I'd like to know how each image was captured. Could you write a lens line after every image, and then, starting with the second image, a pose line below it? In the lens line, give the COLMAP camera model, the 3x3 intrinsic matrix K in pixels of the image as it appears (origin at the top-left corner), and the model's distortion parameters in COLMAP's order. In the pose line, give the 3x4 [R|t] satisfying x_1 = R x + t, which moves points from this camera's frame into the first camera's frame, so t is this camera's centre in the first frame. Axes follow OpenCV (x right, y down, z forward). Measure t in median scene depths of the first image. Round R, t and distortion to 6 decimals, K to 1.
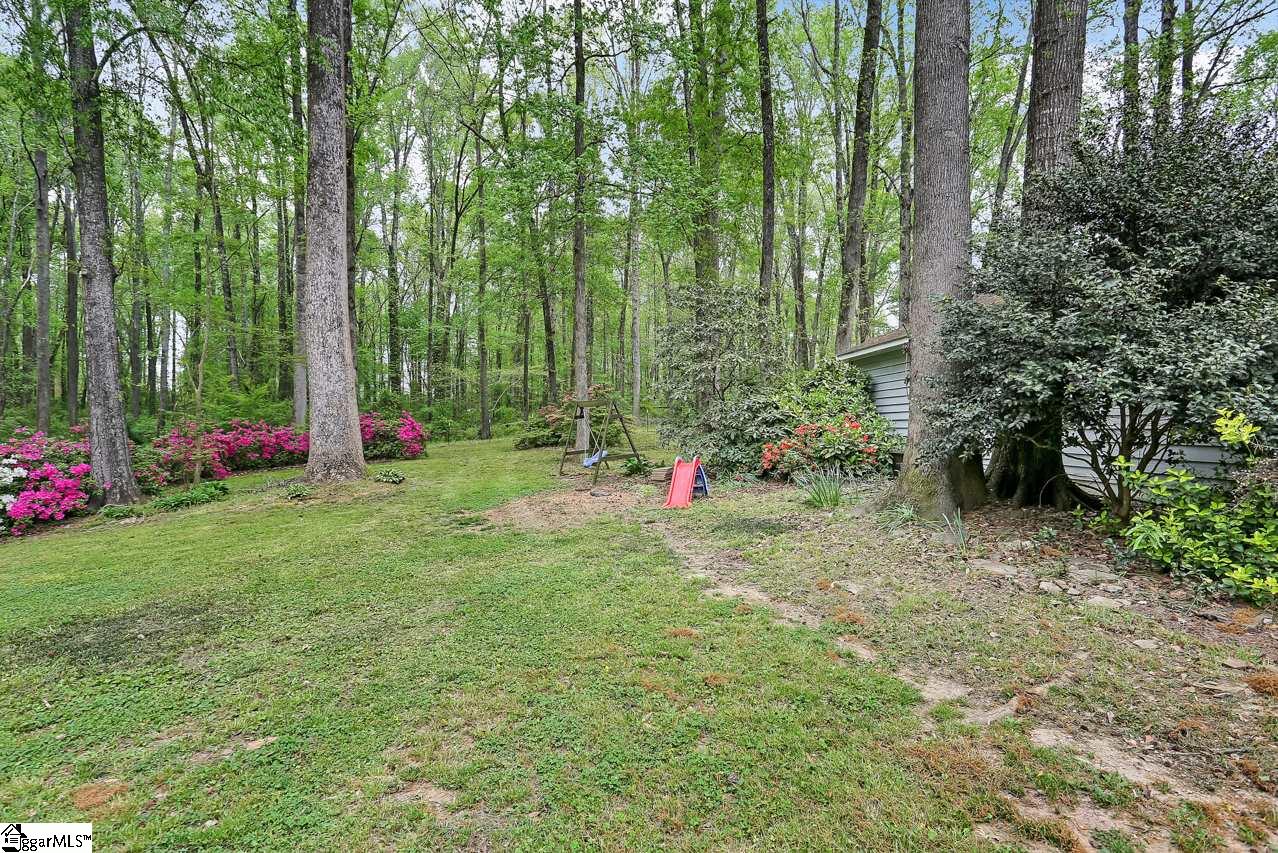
lens RADIAL K [[622.0, 0, 644.4], [0, 622.0, 430.9], [0, 0, 1]] dist [-0.006320, -0.000331]
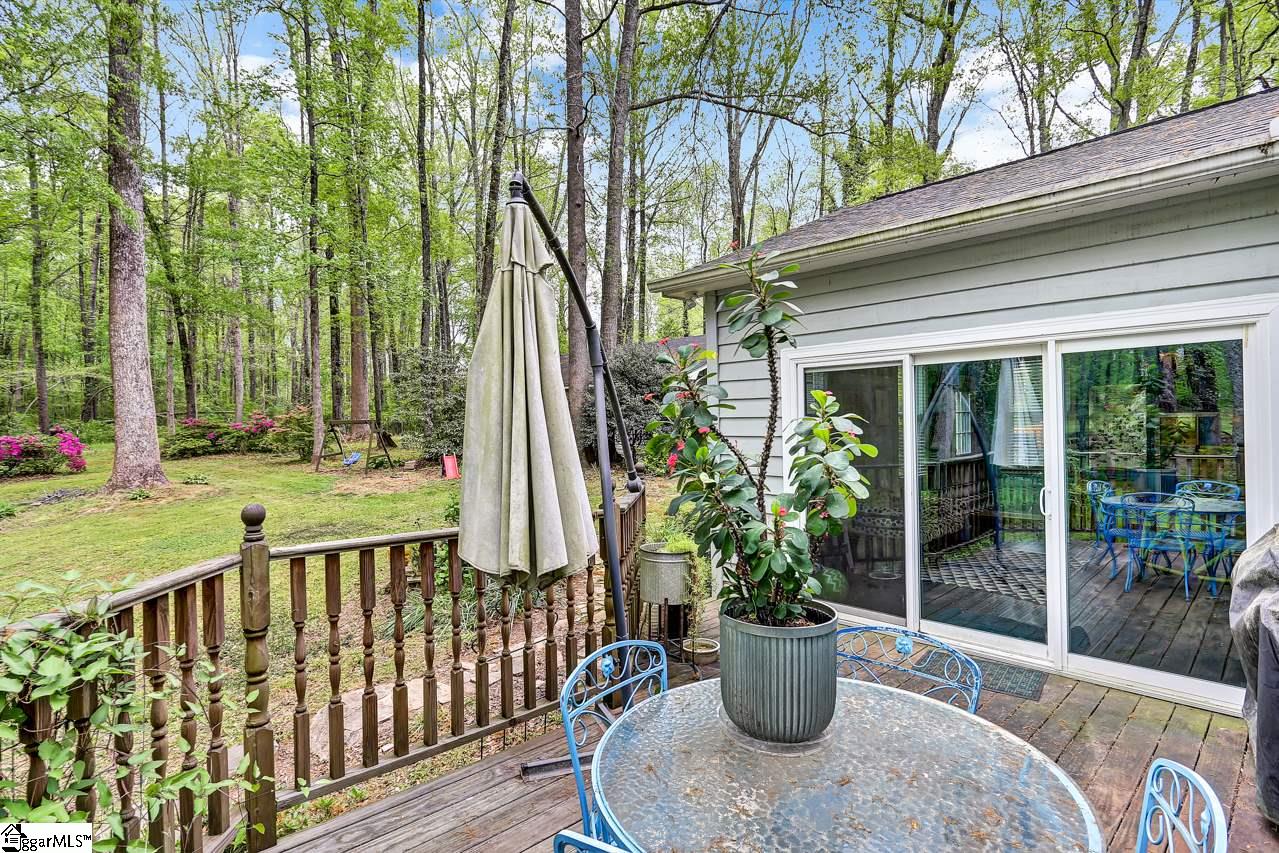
lens RADIAL K [[622.5, 0, 639.2], [0, 622.5, 429.6], [0, 0, 1]] dist [-0.006320, -0.000331]
pose [[0.758919, -0.022859, 0.650784, -0.560216], [0.022250, 0.999710, 0.009168, -0.025546], [-0.650805, 0.007522, 0.759208, -0.633432]]
